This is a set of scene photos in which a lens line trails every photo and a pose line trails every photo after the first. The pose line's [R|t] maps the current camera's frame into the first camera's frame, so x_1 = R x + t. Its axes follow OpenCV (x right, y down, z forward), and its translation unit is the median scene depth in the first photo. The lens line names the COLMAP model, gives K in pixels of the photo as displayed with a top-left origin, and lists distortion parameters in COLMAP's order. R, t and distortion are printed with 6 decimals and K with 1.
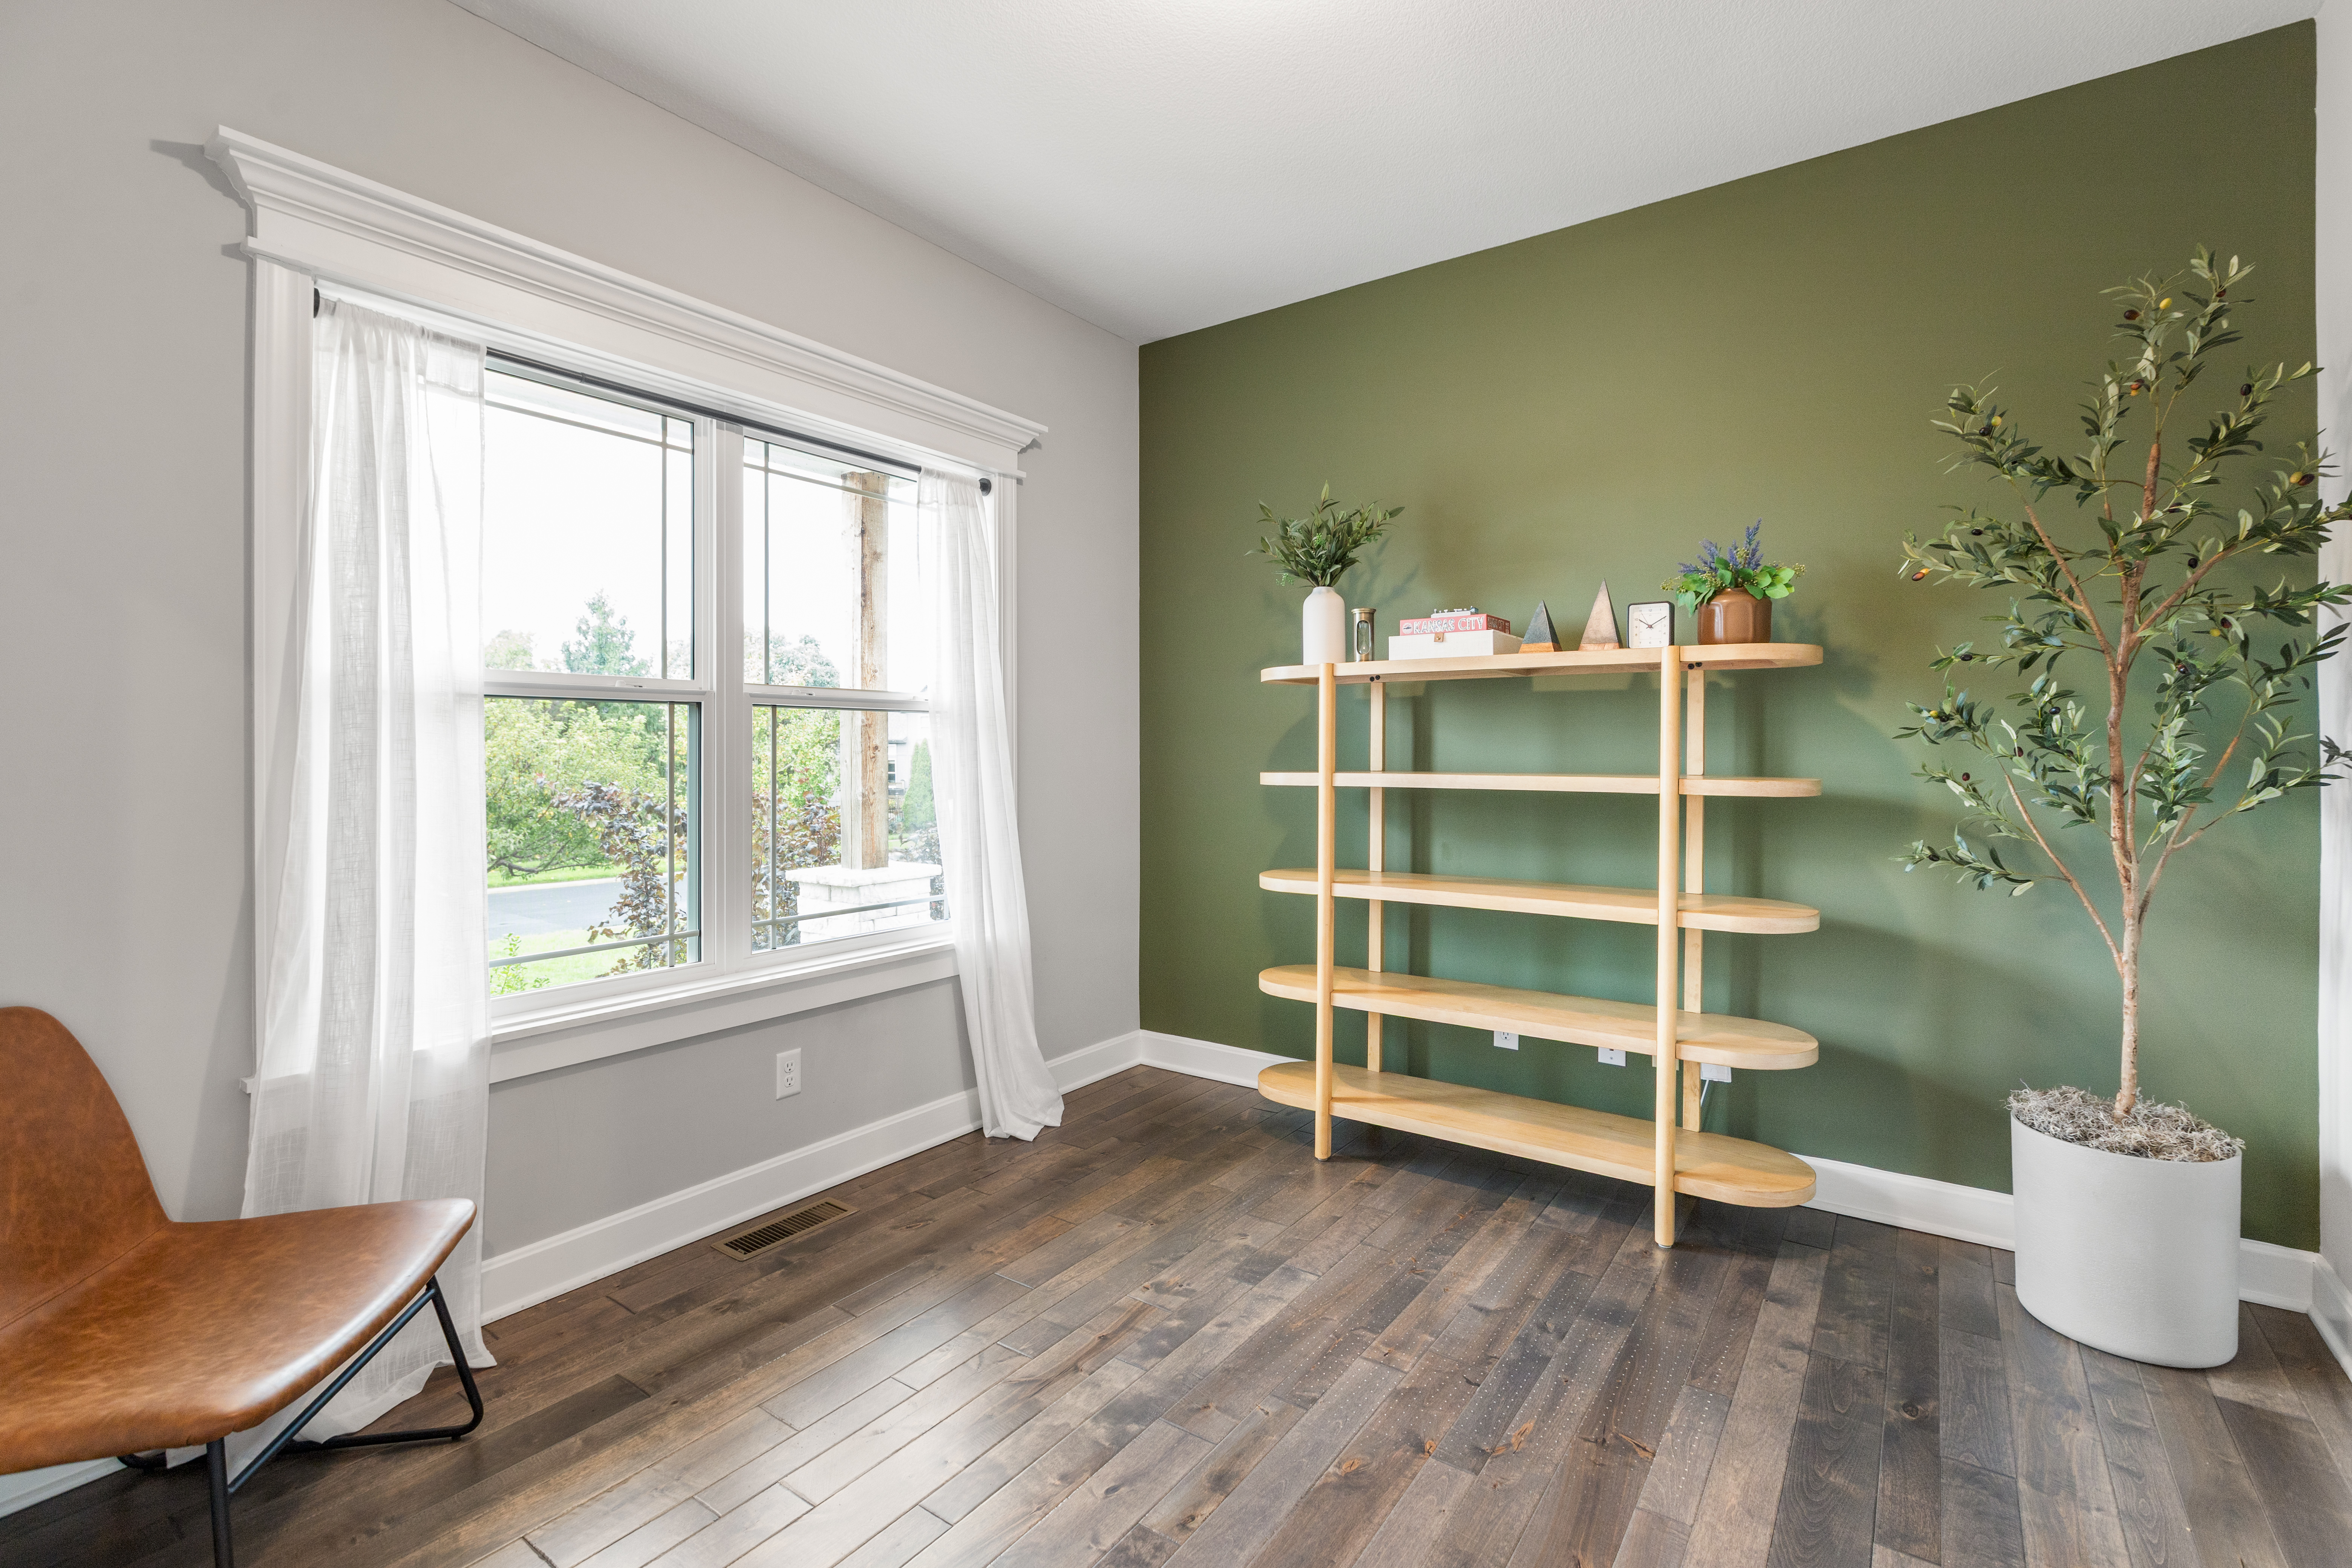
lens RADIAL K [[1049.0, 0, 1181.0], [0, 1049.0, 774.6], [0, 0, 1]] dist [-0.001115, -0.000557]
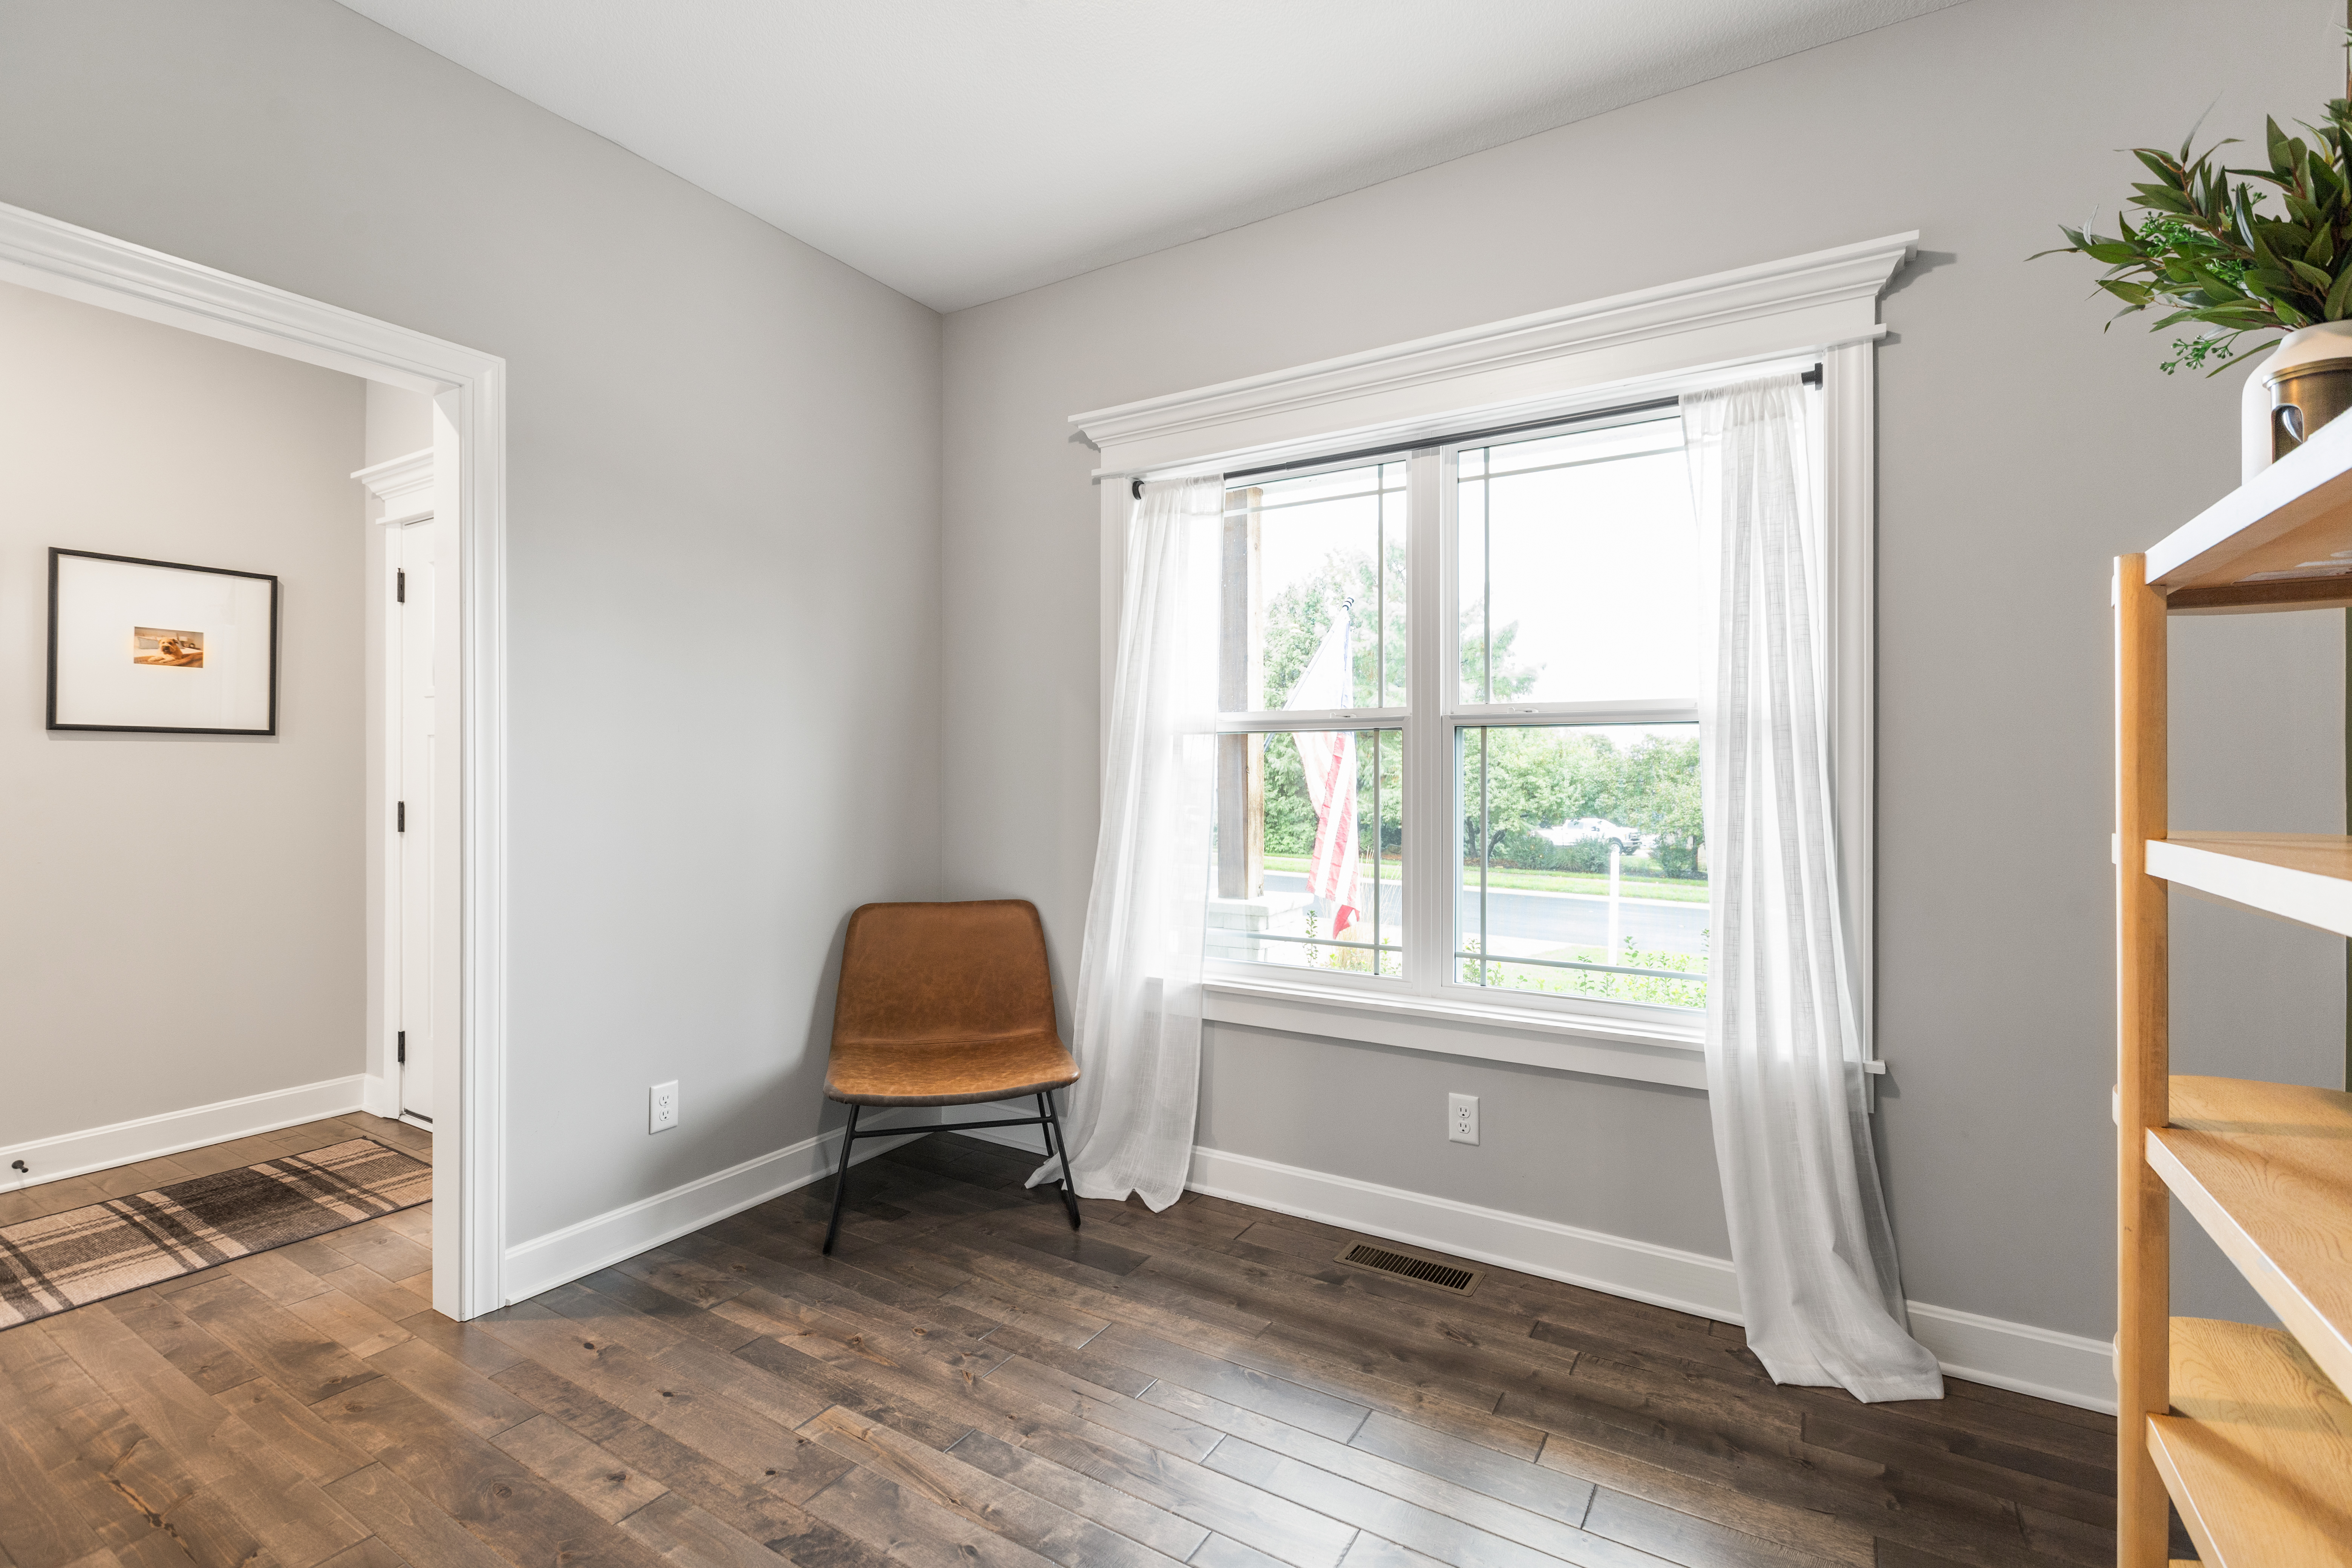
lens RADIAL K [[1059.5, 0, 1176.0], [0, 1059.5, 784.0], [0, 0, 1]] dist [-0.000517, -0.000126]
pose [[0.067560, 0.014016, -0.997617, 0.561993], [-0.023806, 0.999639, 0.012433, -0.019888], [0.997431, 0.022910, 0.067869, 0.689124]]
